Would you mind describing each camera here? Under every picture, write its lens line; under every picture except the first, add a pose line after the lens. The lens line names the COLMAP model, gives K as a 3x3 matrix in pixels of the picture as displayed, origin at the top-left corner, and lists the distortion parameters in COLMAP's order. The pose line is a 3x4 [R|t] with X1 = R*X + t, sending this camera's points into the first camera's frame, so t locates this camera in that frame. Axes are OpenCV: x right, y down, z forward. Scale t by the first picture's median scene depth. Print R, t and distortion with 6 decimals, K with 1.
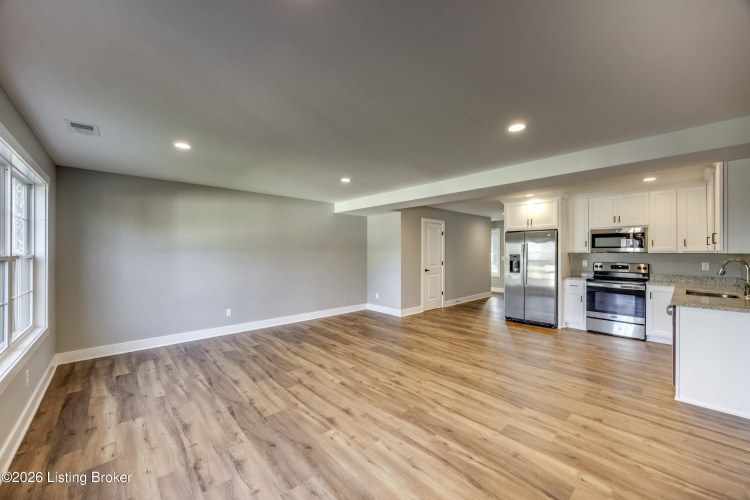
lens RADIAL K [[287.9, 0, 374.7], [0, 287.9, 250.1], [0, 0, 1]] dist [-0.001392, -0.000204]
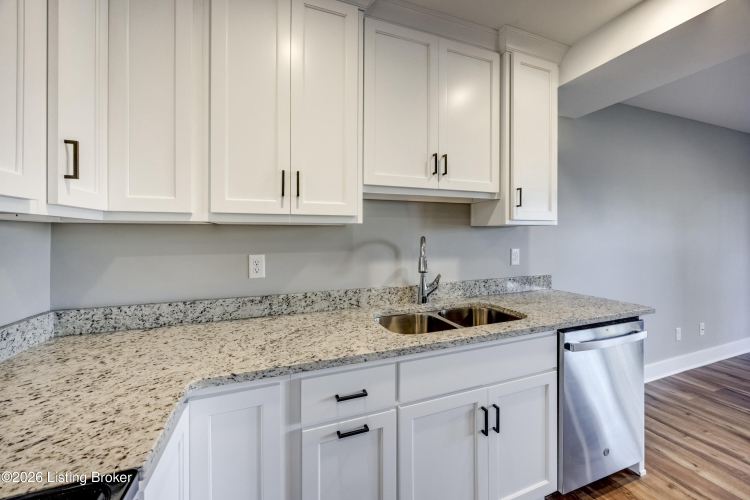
lens RADIAL K [[290.8, 0, 376.3], [0, 290.8, 234.4], [0, 0, 1]] dist [-0.001908, -0.000230]
pose [[-0.930077, 0.001346, 0.367361, 0.819198], [-0.002485, 0.999947, -0.009956, 0.022138], [-0.367355, -0.010173, -0.930025, 1.083542]]
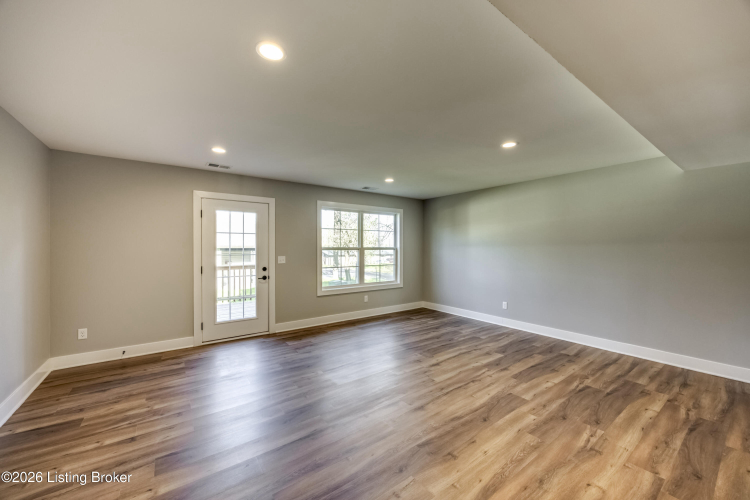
lens RADIAL K [[287.9, 0, 375.6], [0, 287.9, 254.1], [0, 0, 1]] dist [-0.000553, -0.000086]
pose [[-0.109551, 0.023625, -0.993700, 0.617284], [0.006066, 0.999715, 0.023099, 0.009793], [0.993963, -0.003497, -0.109663, 0.728061]]
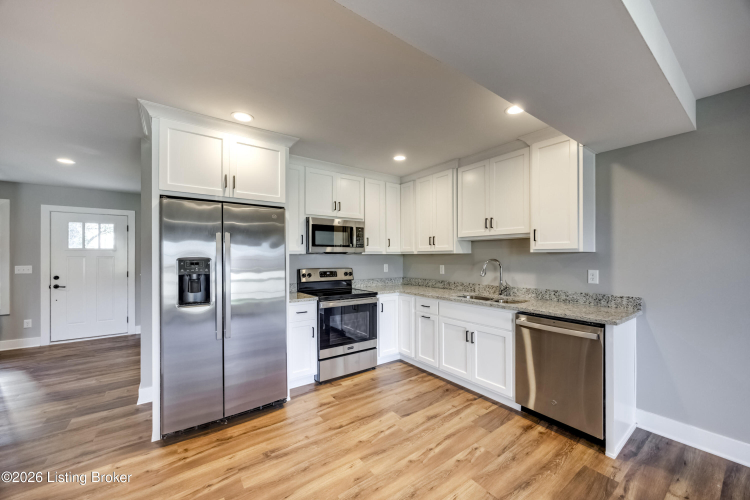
lens RADIAL K [[287.9, 0, 375.6], [0, 287.9, 254.1], [0, 0, 1]] dist [-0.000553, -0.000086]
pose [[0.104486, 0.004459, 0.994516, 0.169278], [-0.006620, 0.999971, -0.003788, 0.013371], [-0.994504, -0.006188, 0.104513, 0.932526]]
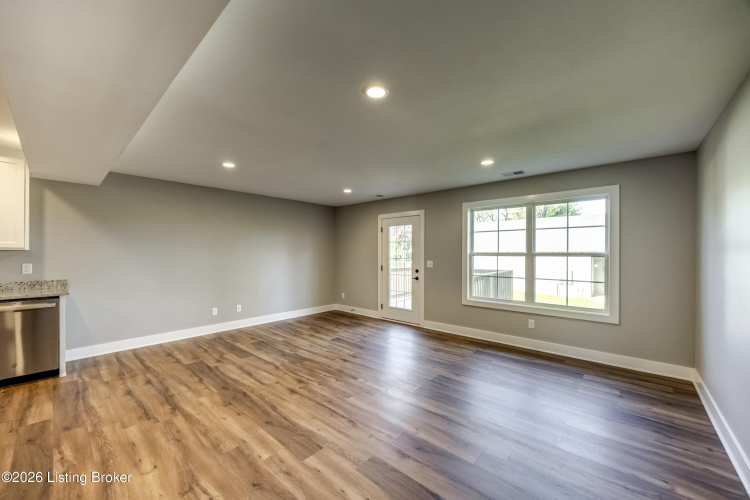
lens RADIAL K [[285.6, 0, 373.9], [0, 285.6, 253.5], [0, 0, 1]] dist [-0.006769, -0.000214]
pose [[-0.994246, -0.000788, -0.107120, -0.047999], [-0.000250, 0.999987, -0.005036, 0.016503], [0.107123, -0.004981, -0.994233, 1.402500]]
